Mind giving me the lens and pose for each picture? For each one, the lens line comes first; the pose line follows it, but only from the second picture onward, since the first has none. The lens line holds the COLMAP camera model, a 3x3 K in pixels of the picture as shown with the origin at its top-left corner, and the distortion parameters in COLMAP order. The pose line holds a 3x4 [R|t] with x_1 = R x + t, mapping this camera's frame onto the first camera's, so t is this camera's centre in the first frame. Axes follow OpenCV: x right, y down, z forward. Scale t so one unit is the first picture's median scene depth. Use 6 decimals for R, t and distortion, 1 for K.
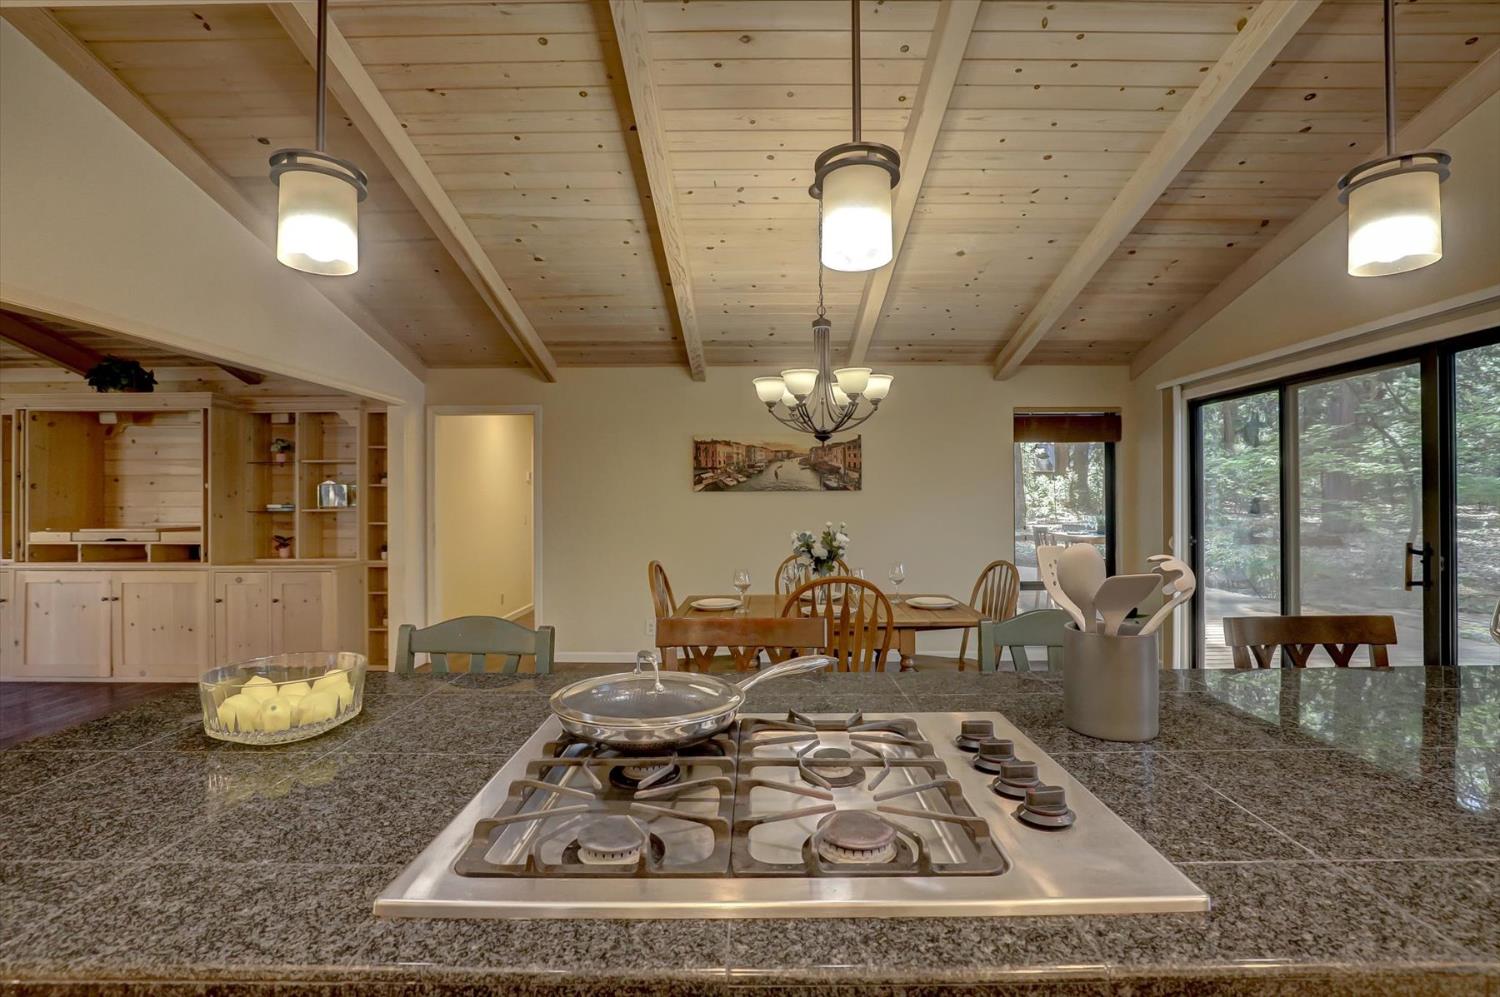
lens RADIAL K [[692.9, 0, 763.7], [0, 692.9, 500.4], [0, 0, 1]] dist [-0.006730, 0.000571]
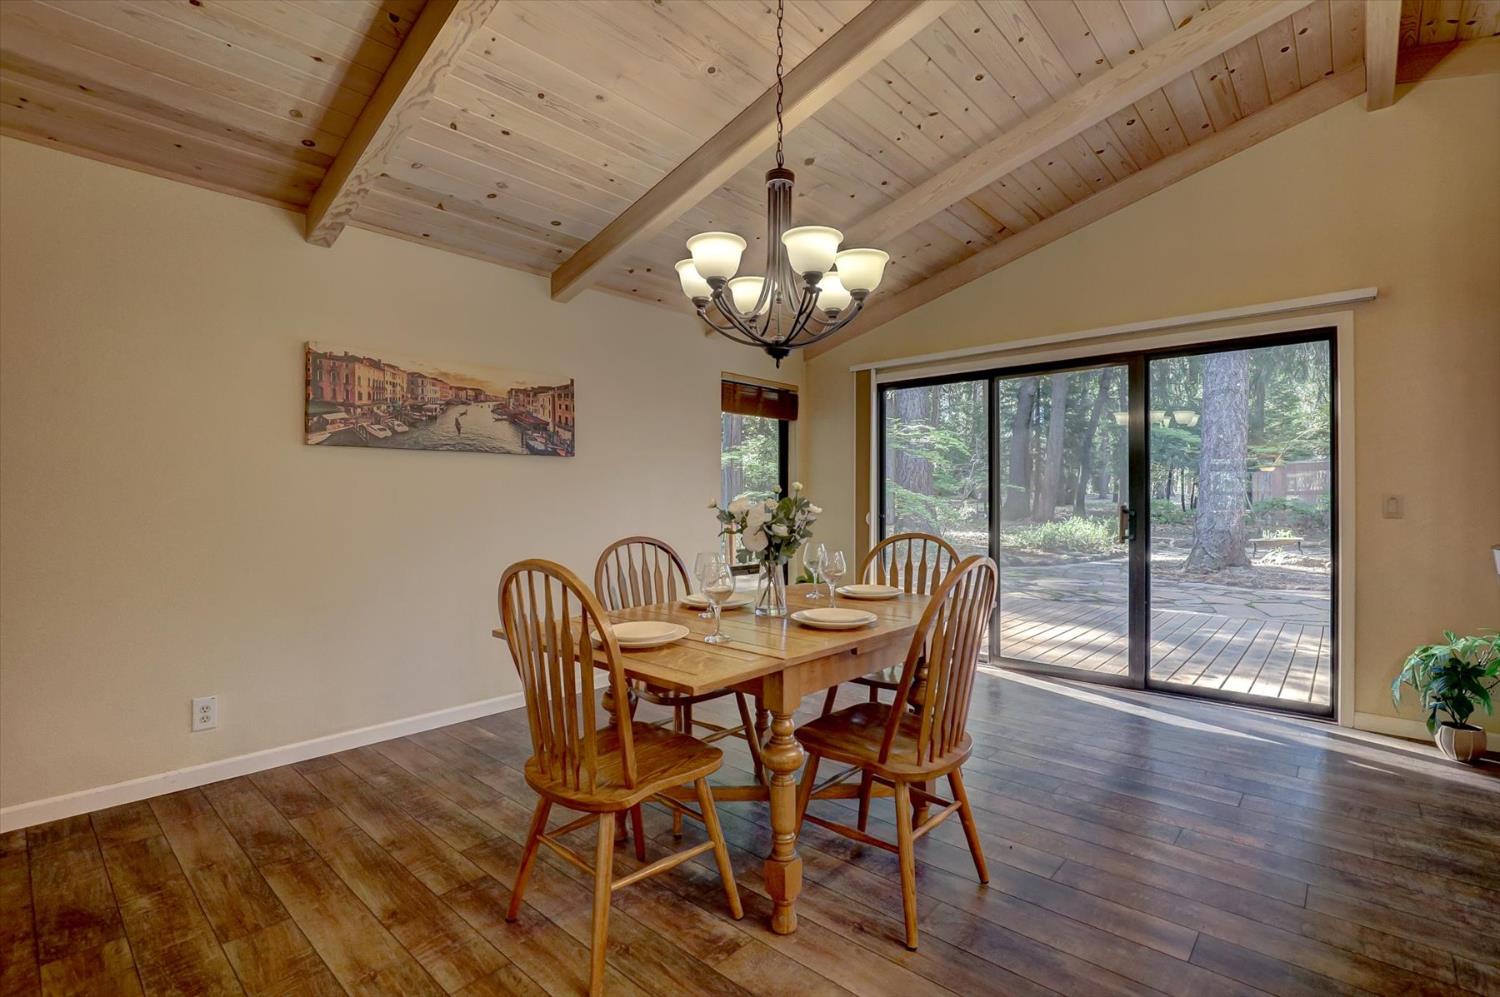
lens RADIAL K [[692.9, 0, 763.7], [0, 692.9, 500.4], [0, 0, 1]] dist [-0.006730, 0.000571]
pose [[0.665226, 0.001814, 0.746640, -0.266843], [-0.000760, 0.999998, -0.001753, 0.032028], [-0.746641, 0.000599, 0.665226, 0.373249]]
